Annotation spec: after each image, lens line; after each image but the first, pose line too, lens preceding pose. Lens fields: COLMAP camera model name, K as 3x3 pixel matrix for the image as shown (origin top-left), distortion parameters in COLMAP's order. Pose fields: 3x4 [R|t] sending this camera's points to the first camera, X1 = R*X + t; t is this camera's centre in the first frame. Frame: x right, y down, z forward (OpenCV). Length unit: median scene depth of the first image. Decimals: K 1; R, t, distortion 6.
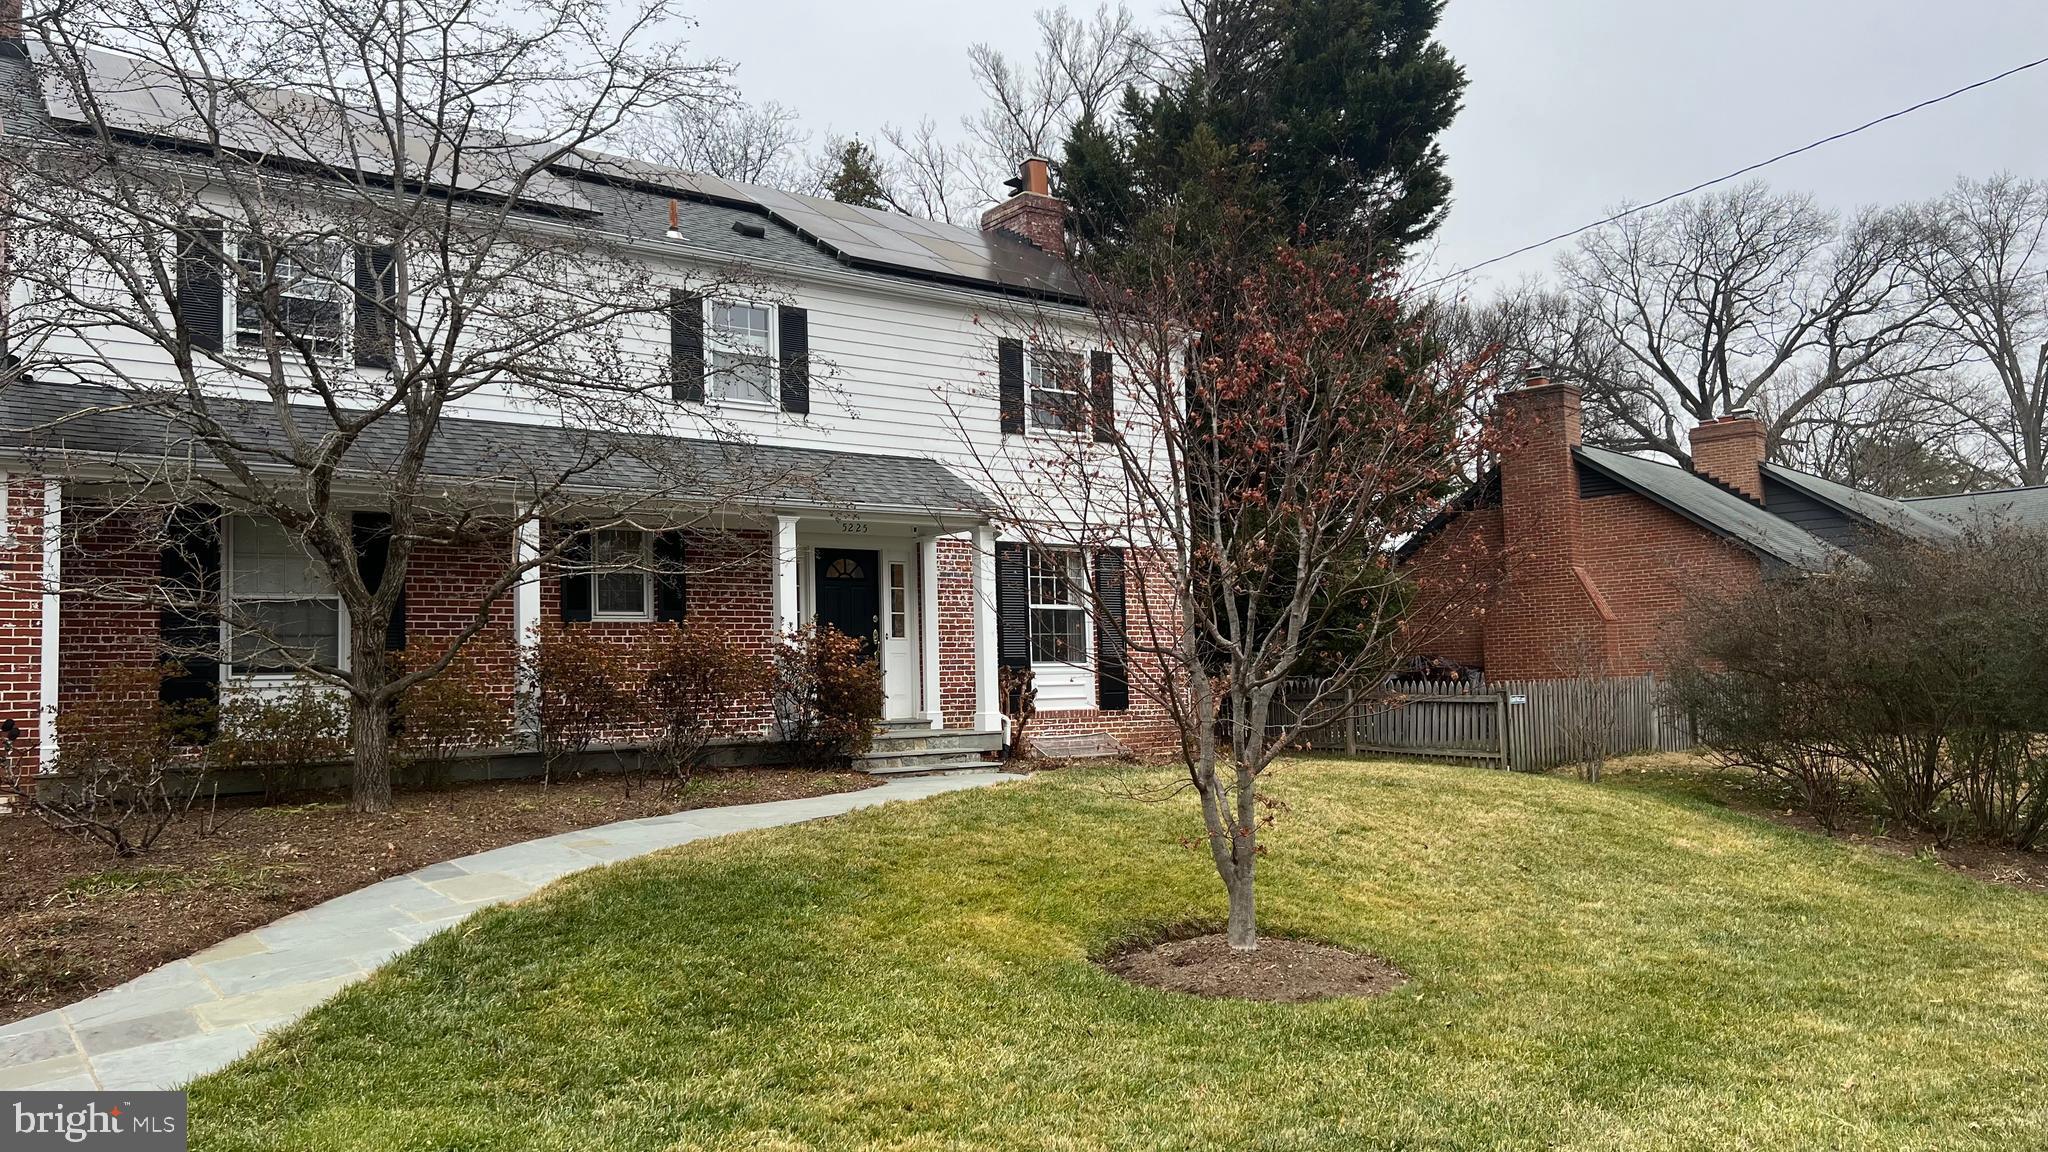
lens RADIAL K [[1483.3, 0, 1044.4], [0, 1483.3, 582.1], [0, 0, 1]] dist [0.005173, 0.000776]
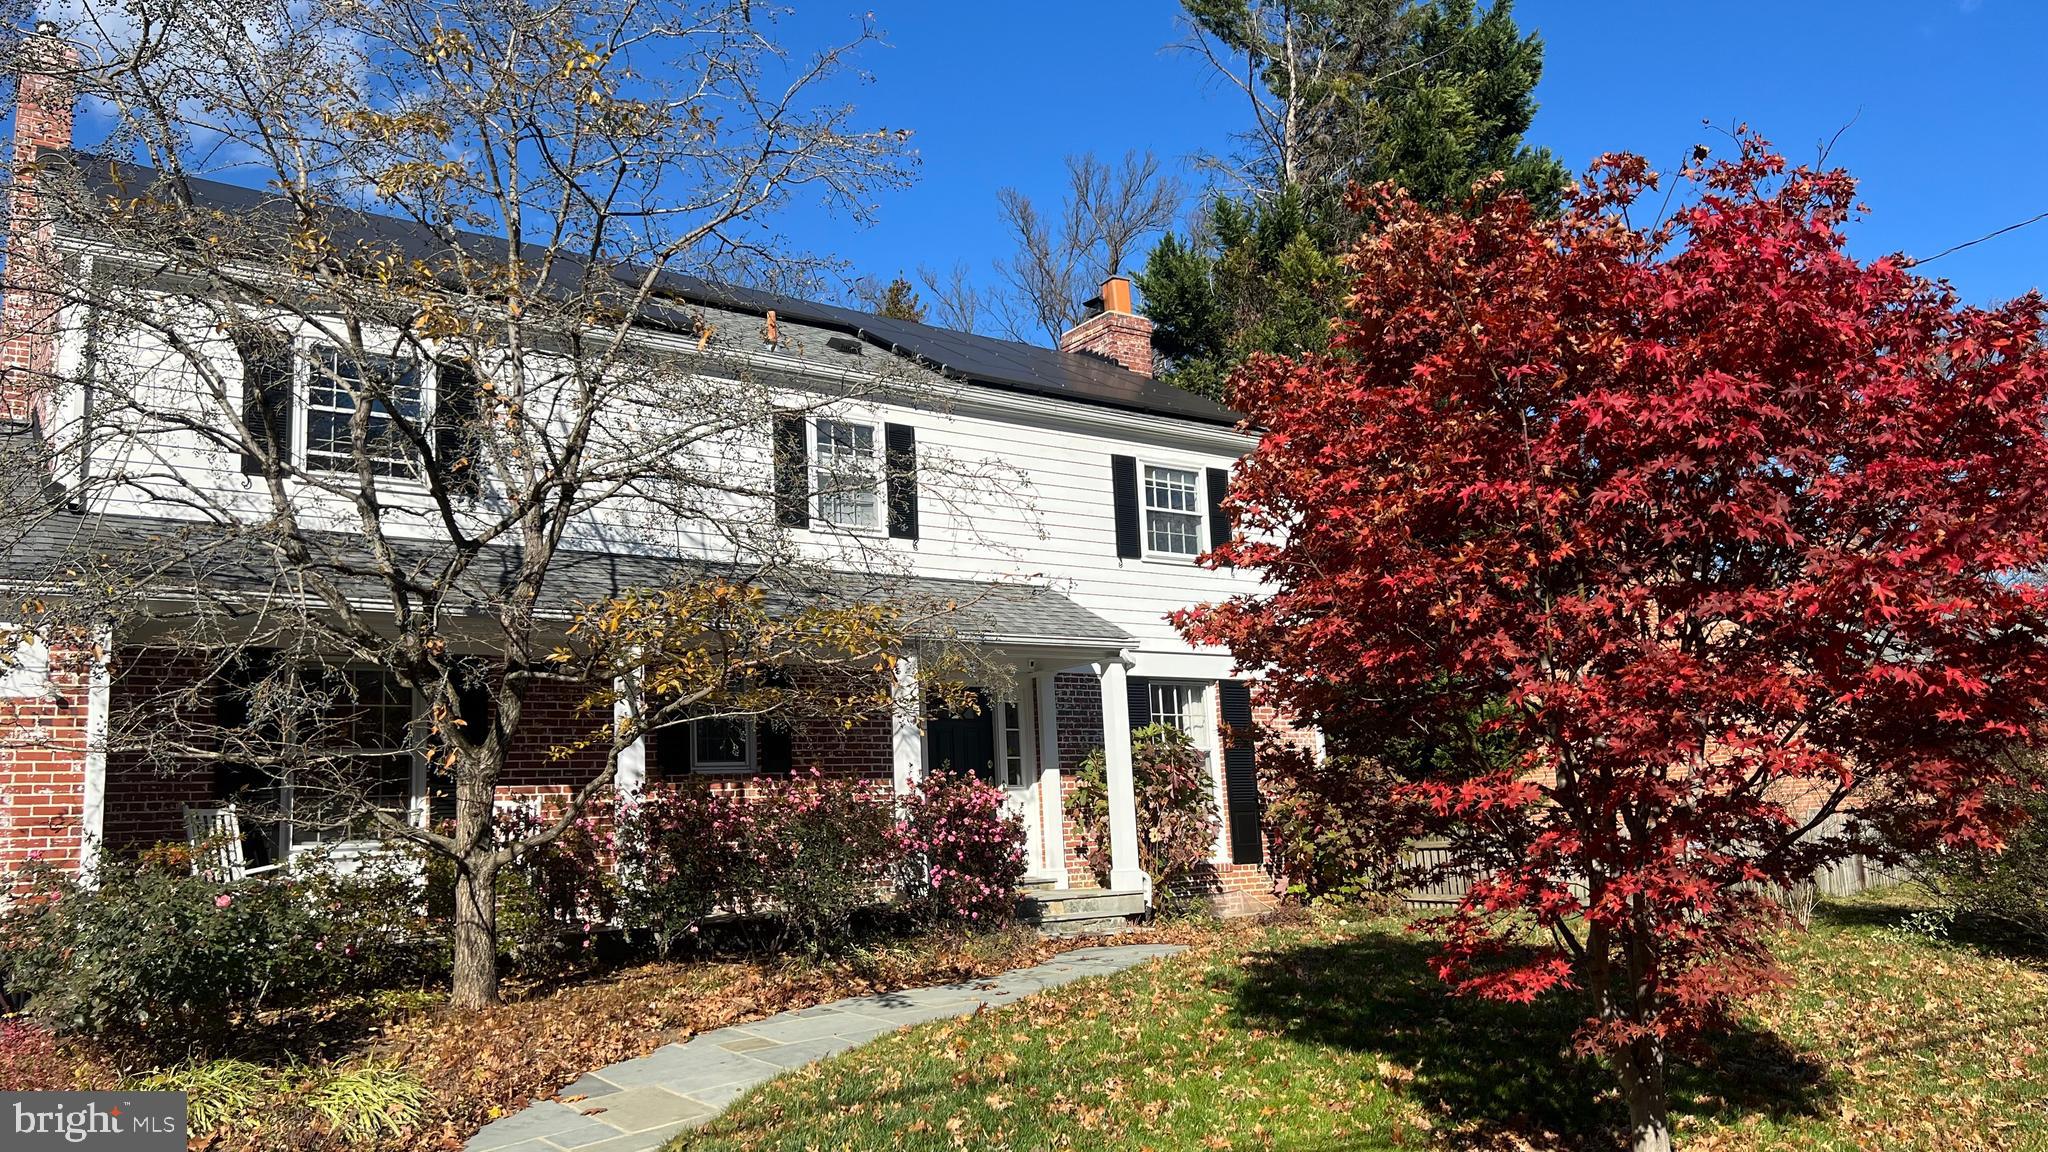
lens RADIAL K [[1487.4, 0, 1024.0], [0, 1487.4, 576.0], [0, 0, 1]] dist [0.007478, -0.000601]
pose [[0.999605, -0.026662, -0.008909, -0.086712], [0.025547, 0.993838, -0.107859, 0.008794], [0.011729, 0.107588, 0.994126, 0.100090]]
